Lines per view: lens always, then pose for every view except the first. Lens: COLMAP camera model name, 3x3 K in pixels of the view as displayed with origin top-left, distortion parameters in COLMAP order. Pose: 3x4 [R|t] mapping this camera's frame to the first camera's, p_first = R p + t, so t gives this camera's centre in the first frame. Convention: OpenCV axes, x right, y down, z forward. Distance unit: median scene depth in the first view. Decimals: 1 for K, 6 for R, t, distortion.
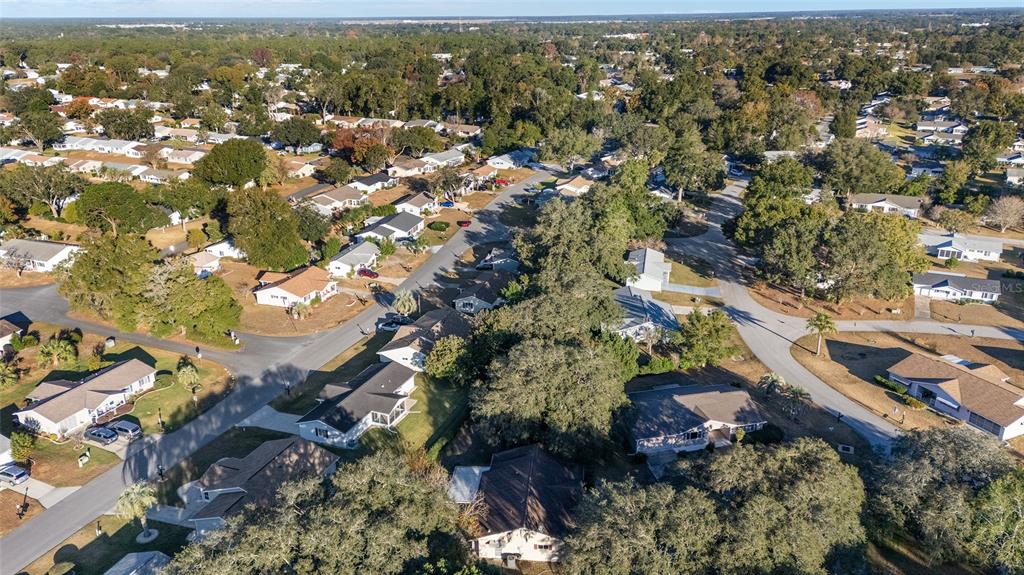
lens RADIAL K [[741.7, 0, 512.0], [0, 741.7, 287.5], [0, 0, 1]] dist [0.051068, -0.060994]
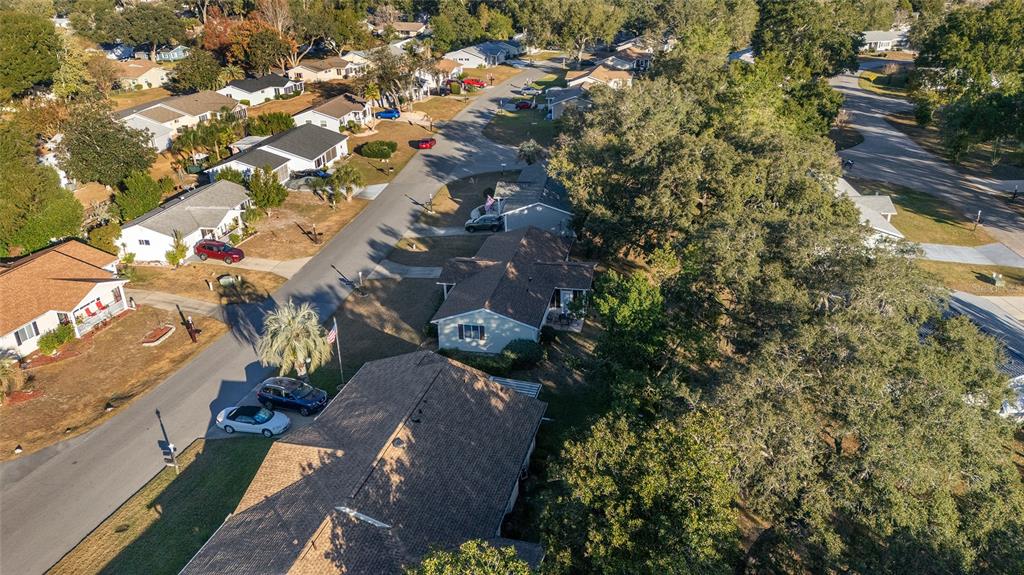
lens RADIAL K [[741.7, 0, 512.0], [0, 741.7, 287.5], [0, 0, 1]] dist [0.051068, -0.060994]
pose [[0.995588, -0.053481, 0.077105, -0.050079], [0.048075, 0.996363, 0.070350, -0.017468], [-0.080587, -0.066332, 0.994538, 0.472873]]
